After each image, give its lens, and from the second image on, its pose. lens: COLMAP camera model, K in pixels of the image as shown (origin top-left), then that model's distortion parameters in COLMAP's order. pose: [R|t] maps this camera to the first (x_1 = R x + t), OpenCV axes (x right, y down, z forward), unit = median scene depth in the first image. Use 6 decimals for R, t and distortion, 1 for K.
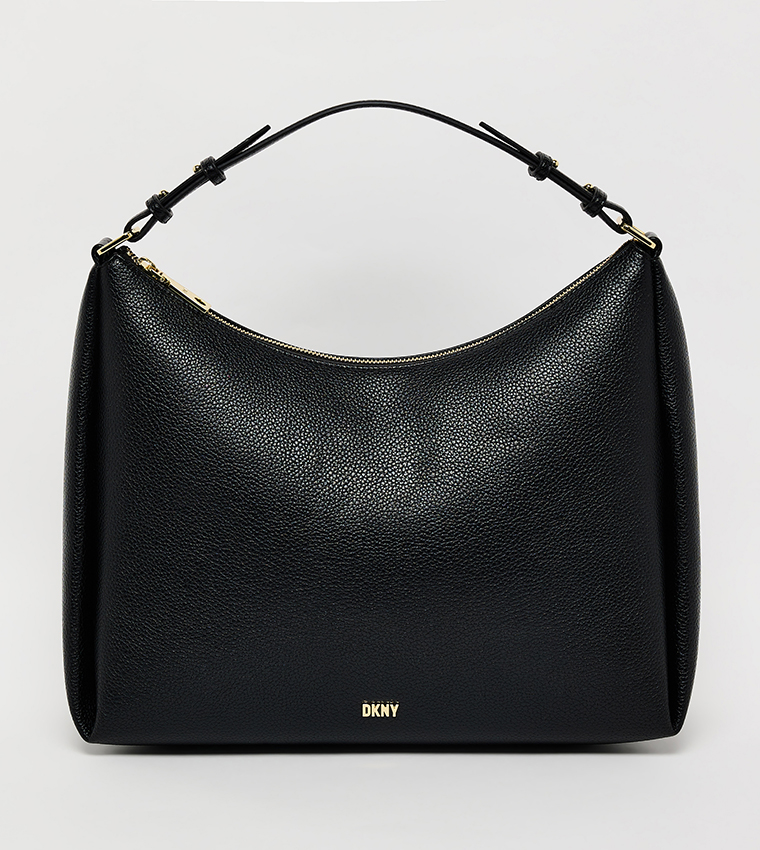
lens RADIAL K [[3530.5, 0, 380.0], [0, 3530.5, 425.0], [0, 0, 1]] dist [-0.004272, 0.072411]
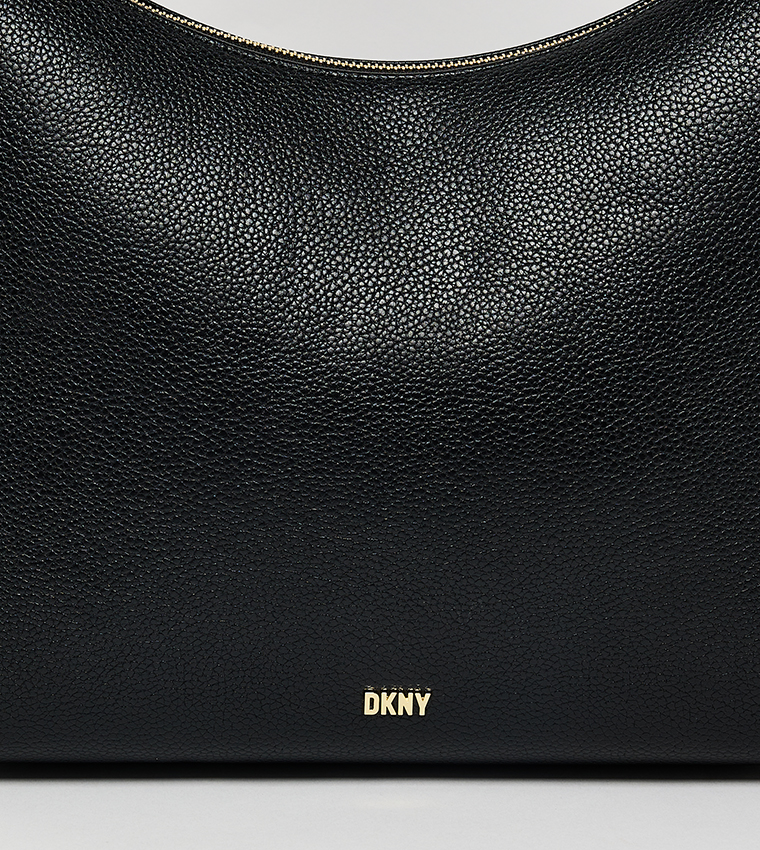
lens RADIAL K [[3530.5, 0, 380.0], [0, 3530.5, 425.0], [0, 0, 1]] dist [-0.004272, 0.072411]
pose [[0.999307, 0.006253, 0.036696, -0.023065], [-0.007482, 0.999412, 0.033471, 0.019552], [-0.036466, -0.033722, 0.998766, 0.459124]]
